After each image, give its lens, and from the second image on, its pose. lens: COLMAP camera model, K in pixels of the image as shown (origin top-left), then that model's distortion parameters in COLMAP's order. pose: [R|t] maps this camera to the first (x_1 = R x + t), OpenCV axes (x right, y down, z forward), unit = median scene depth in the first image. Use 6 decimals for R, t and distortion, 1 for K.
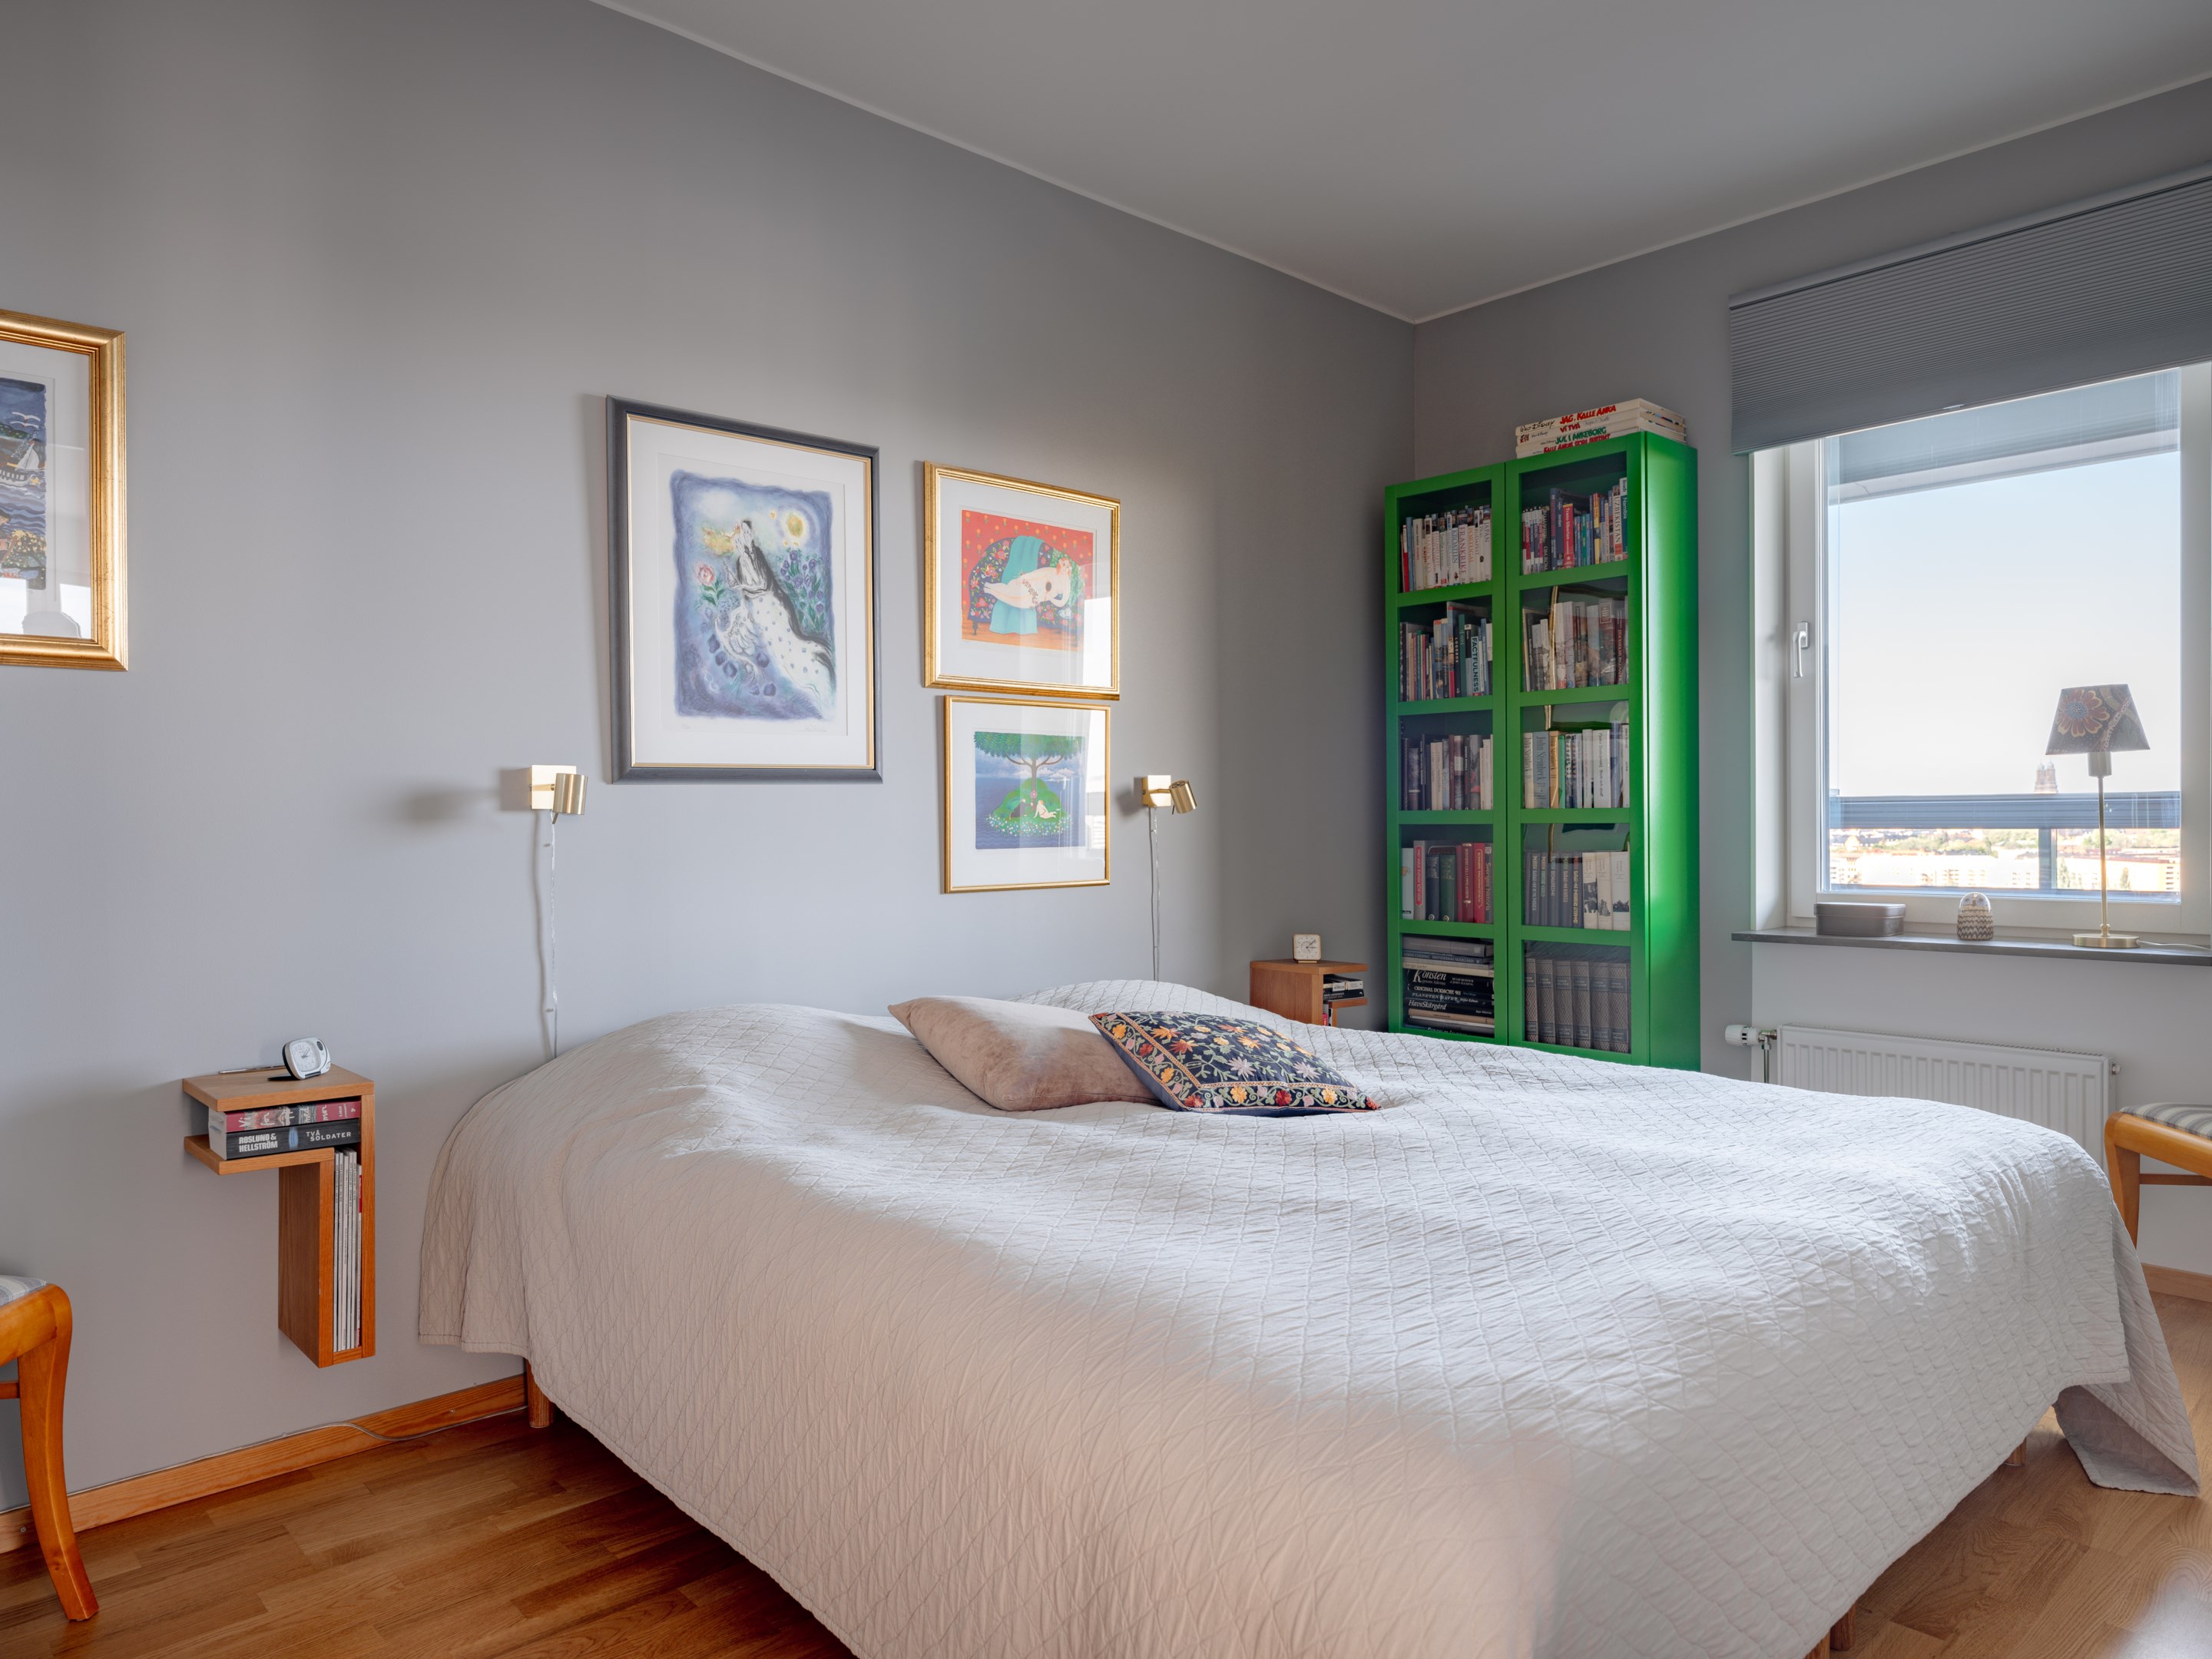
lens RADIAL K [[1408.1, 0, 1108.4], [0, 1408.1, 830.2], [0, 0, 1]] dist [-0.024227, 0.000223]
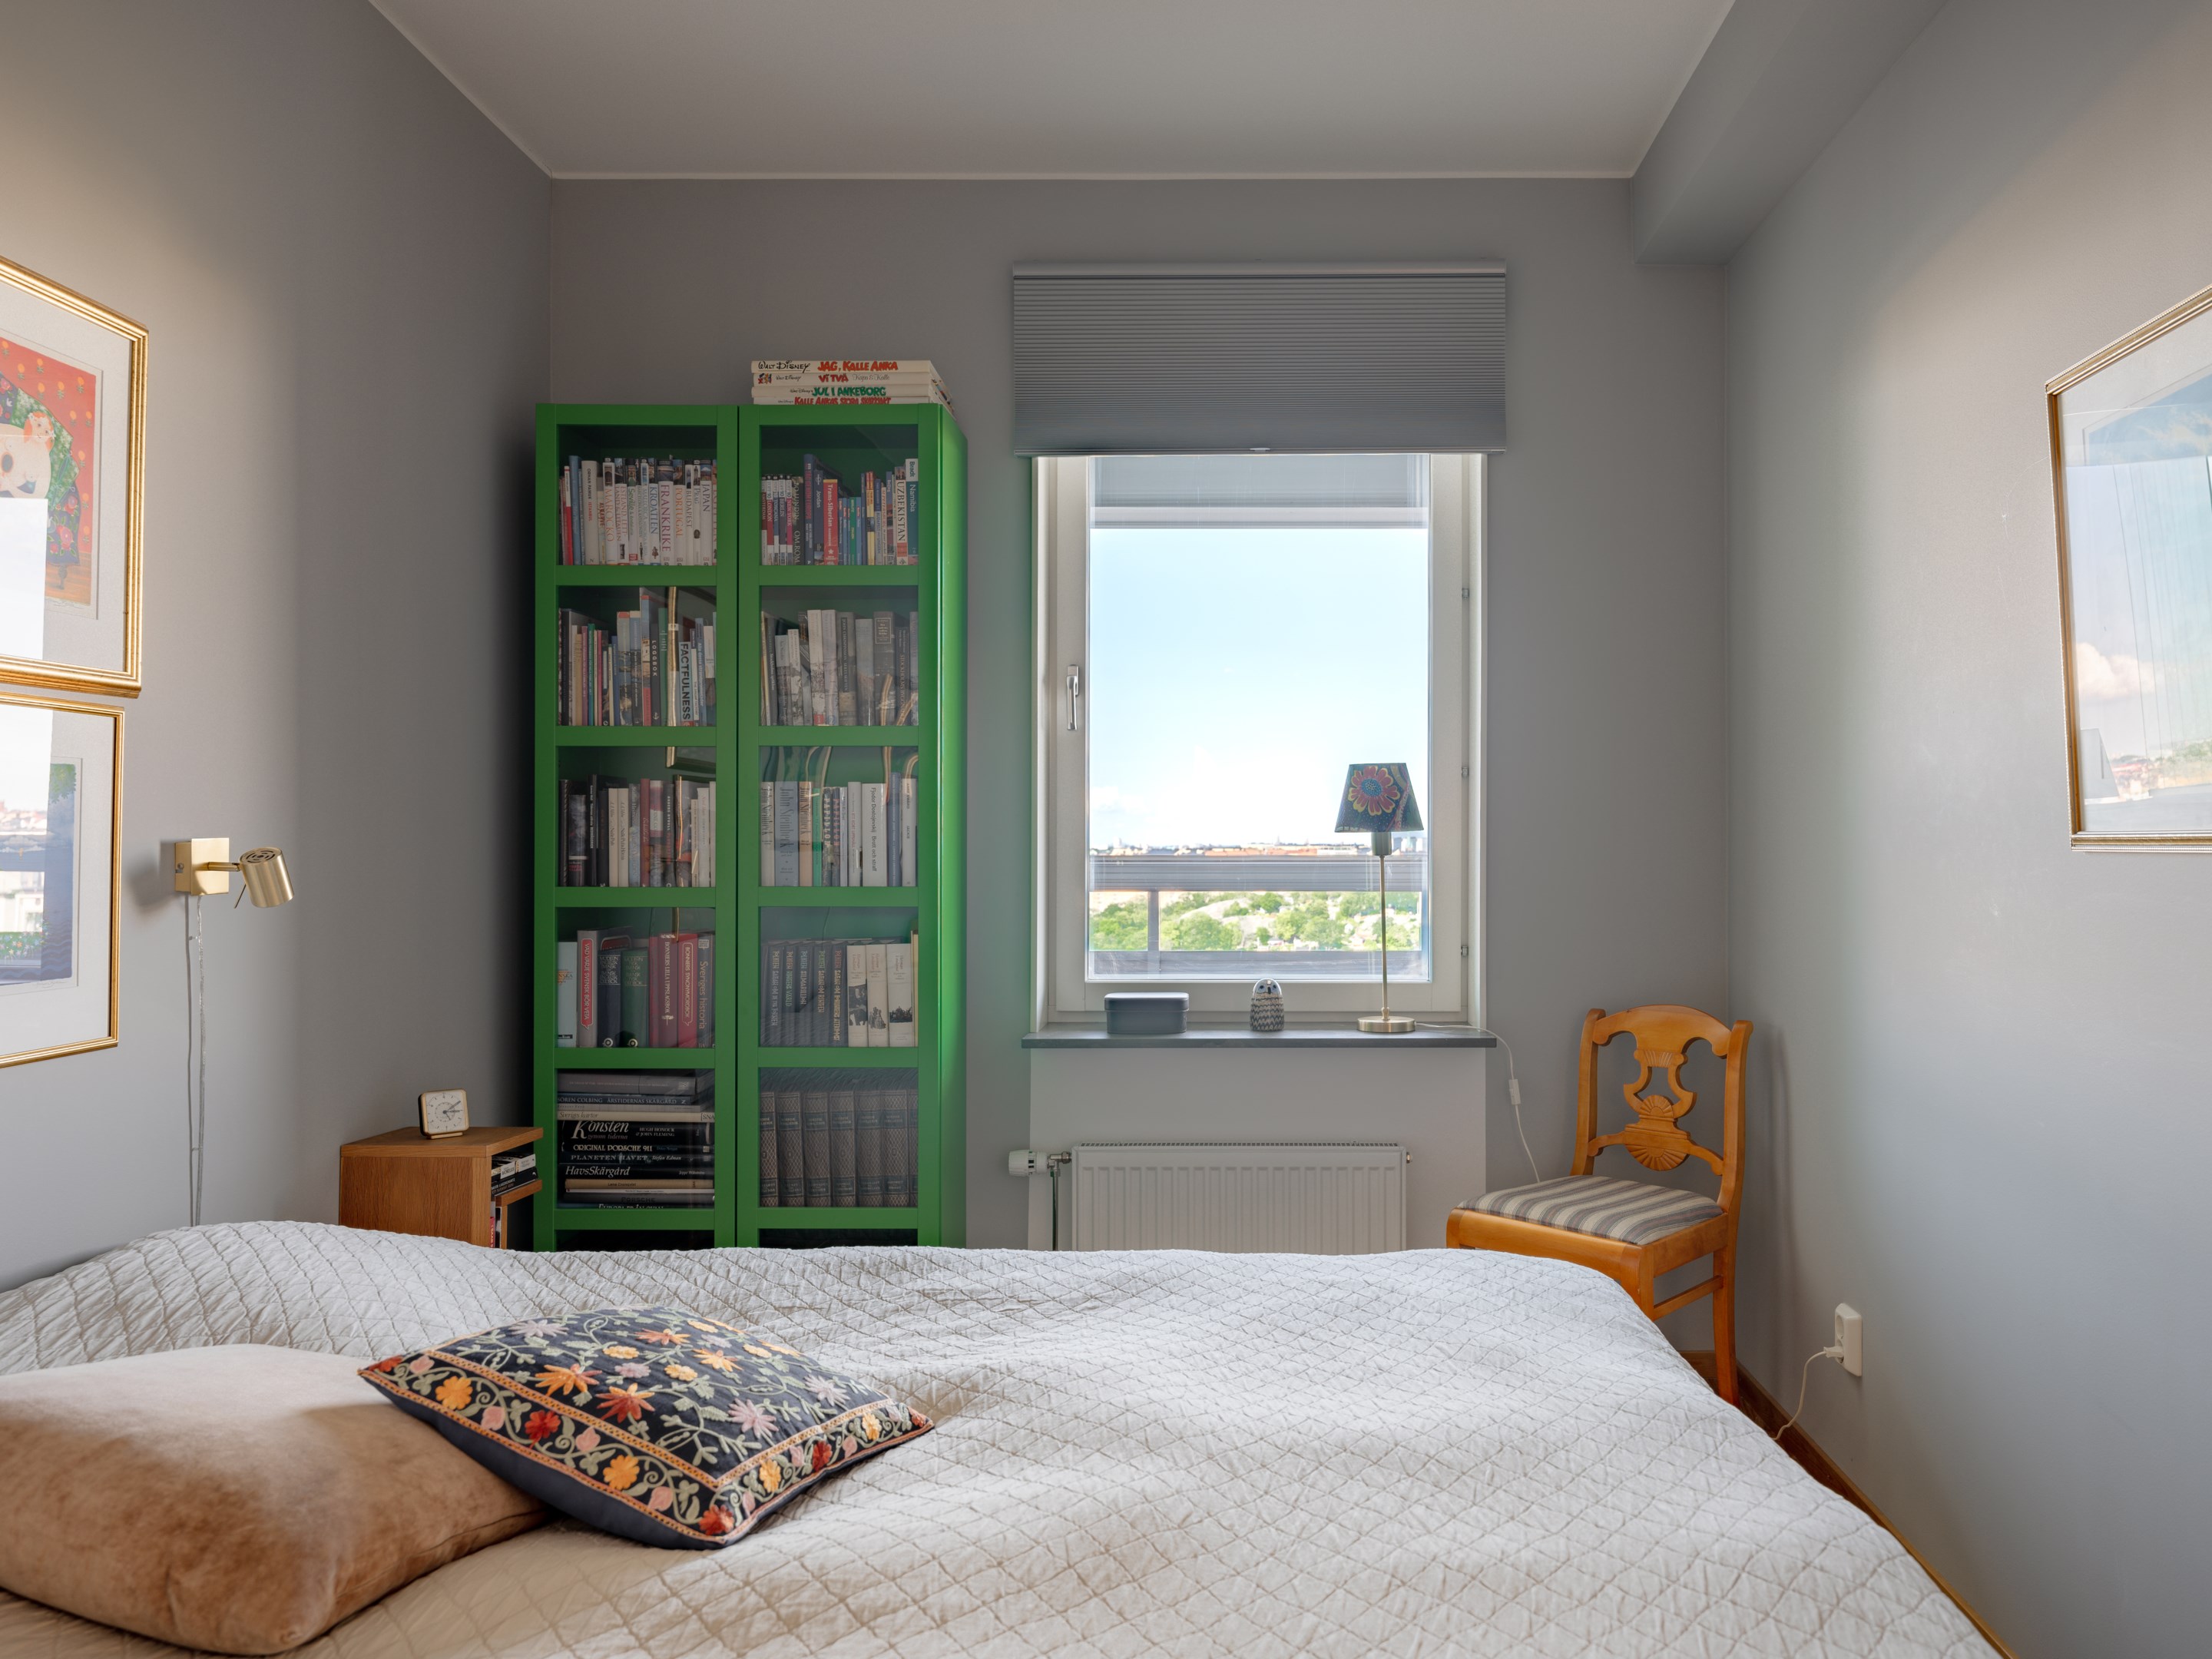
lens RADIAL K [[1543.2, 0, 1106.2], [0, 1543.2, 817.1], [0, 0, 1]] dist [0.001407, -0.004468]
pose [[0.681049, 0.015952, 0.732064, -0.172477], [-0.000168, 0.999766, -0.021628, -0.034772], [-0.732237, 0.014607, 0.680893, 0.336051]]
